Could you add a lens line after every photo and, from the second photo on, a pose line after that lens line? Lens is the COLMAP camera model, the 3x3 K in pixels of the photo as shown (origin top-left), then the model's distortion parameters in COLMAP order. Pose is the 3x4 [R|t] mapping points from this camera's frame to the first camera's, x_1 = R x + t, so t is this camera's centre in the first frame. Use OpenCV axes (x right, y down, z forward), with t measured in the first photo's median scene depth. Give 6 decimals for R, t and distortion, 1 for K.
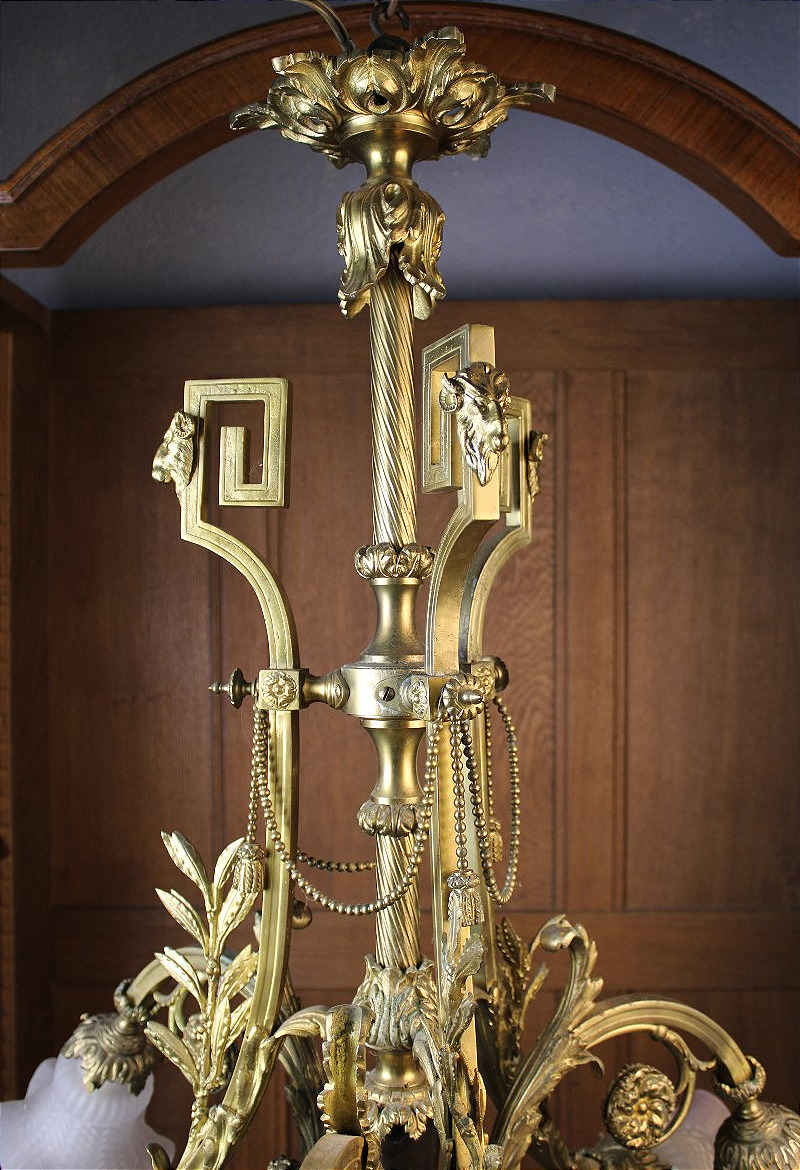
lens RADIAL K [[1242.4, 0, 410.7], [0, 1242.4, 573.7], [0, 0, 1]] dist [-0.083926, 0.000000]
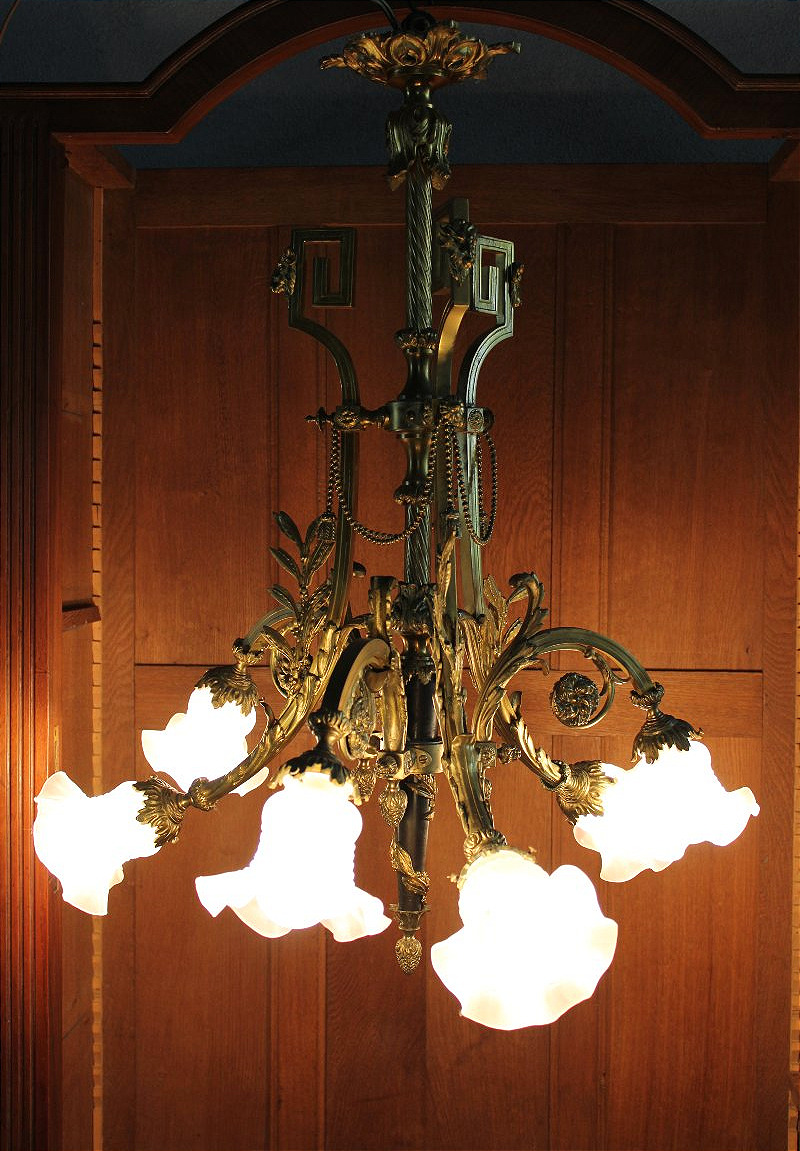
lens RADIAL K [[1554.6, 0, 396.8], [0, 1554.6, 529.7], [0, 0, 1]] dist [-0.036281, 0.000000]
pose [[0.999232, 0.011907, -0.037338, 0.038768], [-0.010902, 0.999576, 0.027008, 0.183067], [0.037644, -0.026580, 0.998938, -1.024439]]
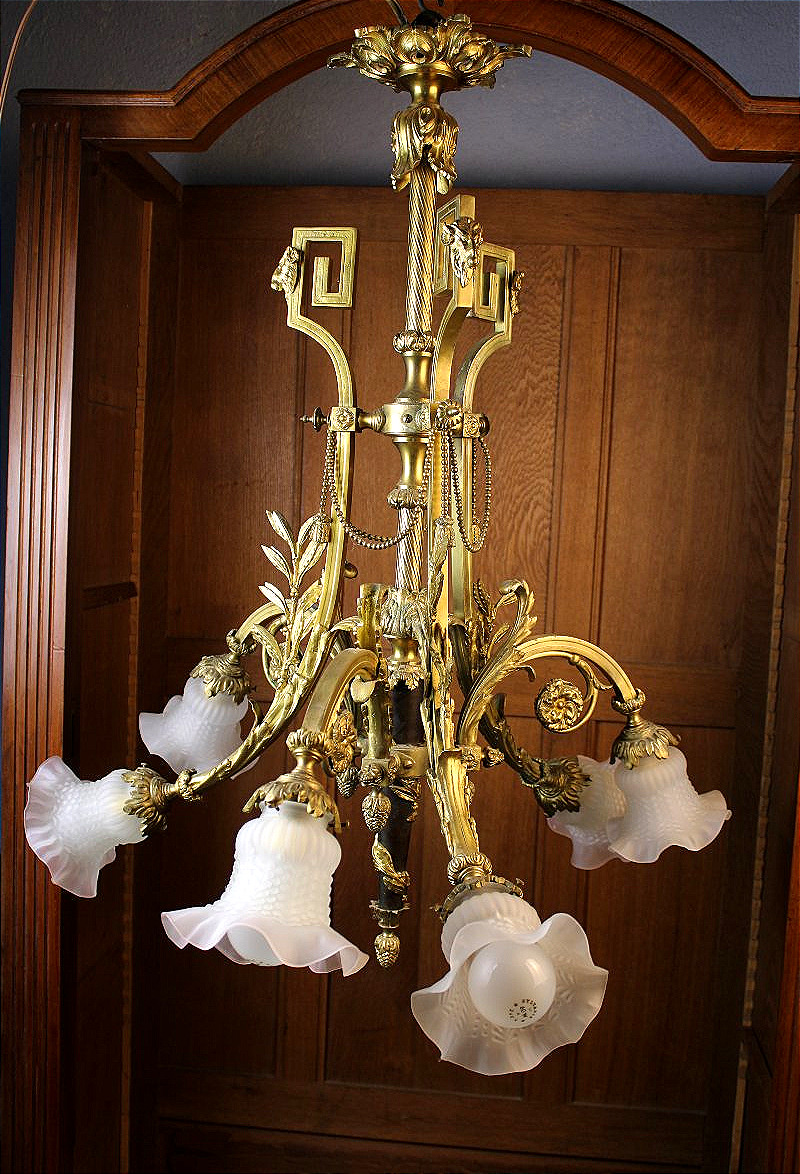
lens RADIAL K [[1246.6, 0, 402.4], [0, 1246.6, 577.9], [0, 0, 1]] dist [-0.083926, 0.000000]
pose [[0.996910, 0.050783, -0.059929, 0.078454], [-0.045540, 0.995270, 0.085818, 0.153502], [0.064004, -0.082823, 0.994507, -0.630977]]
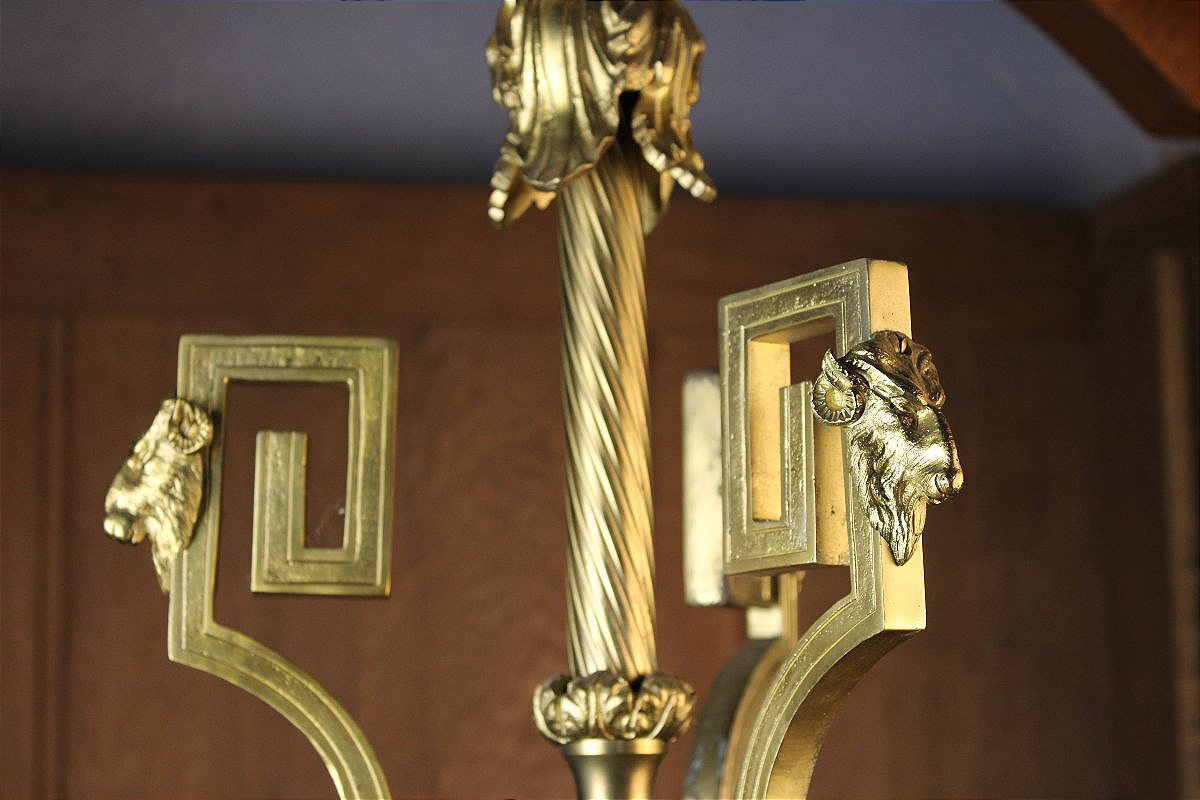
lens RADIAL K [[2559.0, 0, 610.2], [0, 2559.0, 396.2], [0, 0, 1]] dist [-0.003142, 0.000000]
pose [[0.972900, 0.031725, 0.229039, -0.249686], [-0.002168, 0.991751, -0.128160, -0.001908], [-0.231215, 0.124191, 0.964944, -0.020444]]
